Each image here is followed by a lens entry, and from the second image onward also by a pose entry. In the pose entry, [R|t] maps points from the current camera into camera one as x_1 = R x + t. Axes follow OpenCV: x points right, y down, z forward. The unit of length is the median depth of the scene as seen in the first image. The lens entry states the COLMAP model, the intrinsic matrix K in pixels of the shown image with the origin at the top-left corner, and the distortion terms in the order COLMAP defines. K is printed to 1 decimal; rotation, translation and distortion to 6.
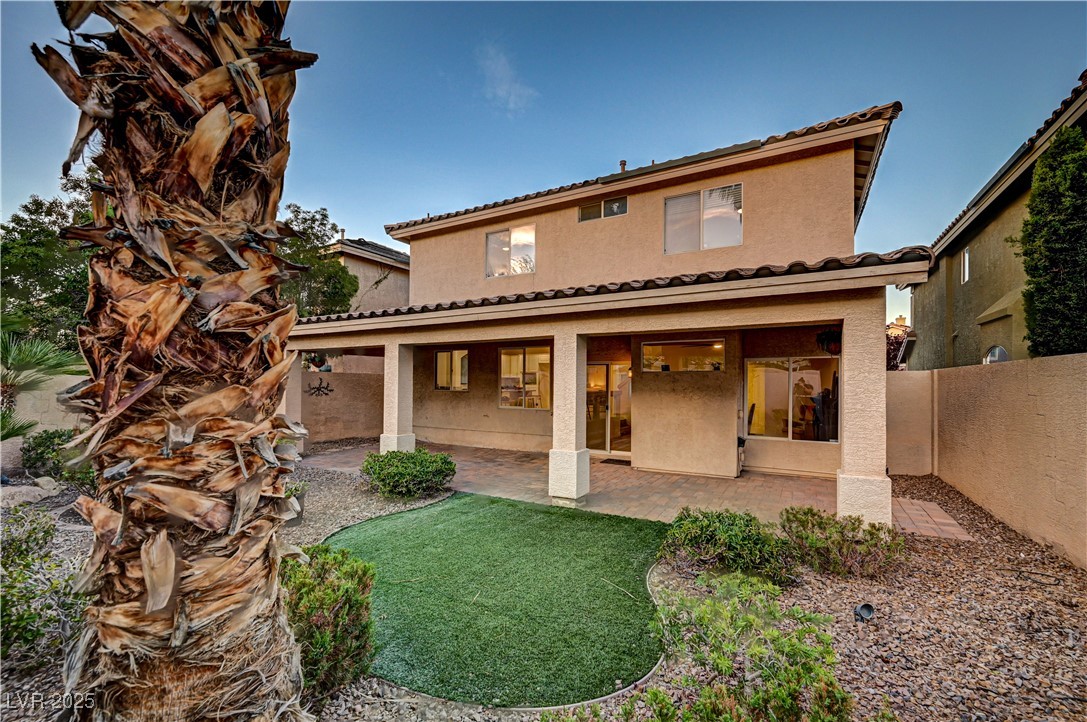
lens RADIAL K [[442.2, 0, 544.2], [0, 442.2, 367.6], [0, 0, 1]] dist [0.000468, 0.000116]
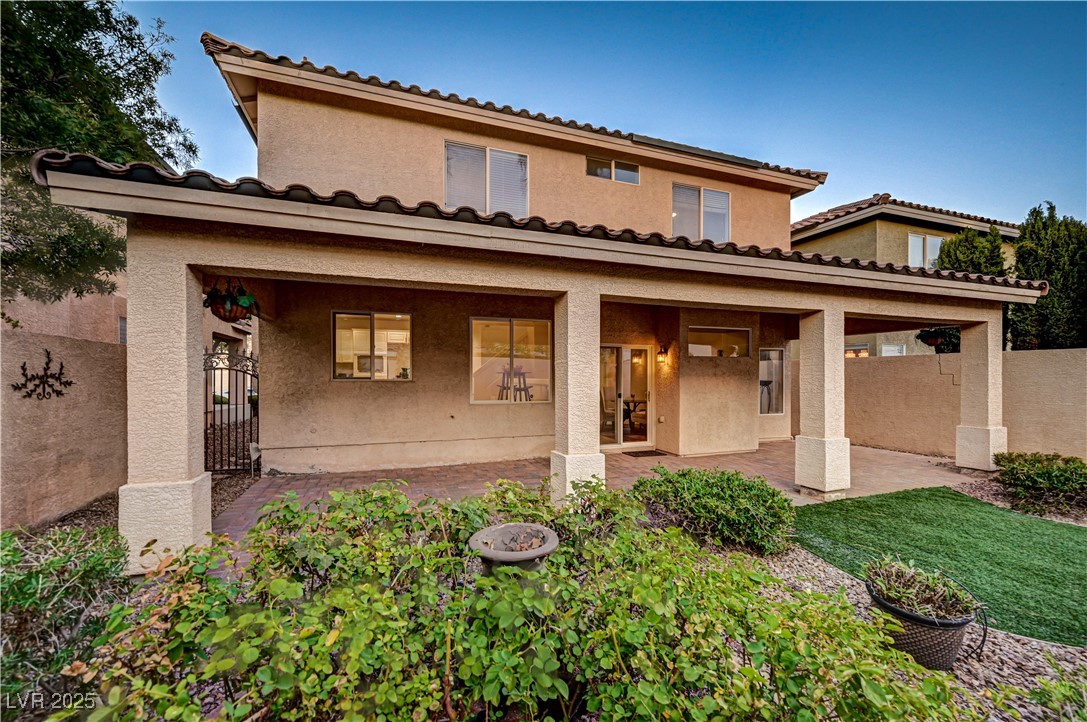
lens RADIAL K [[442.2, 0, 544.2], [0, 442.2, 367.6], [0, 0, 1]] dist [0.000468, 0.000116]
pose [[0.647397, 0.009323, 0.762096, -0.608118], [-0.024217, 0.999672, 0.008343, 0.029270], [-0.761768, -0.023857, 0.647411, 0.514240]]
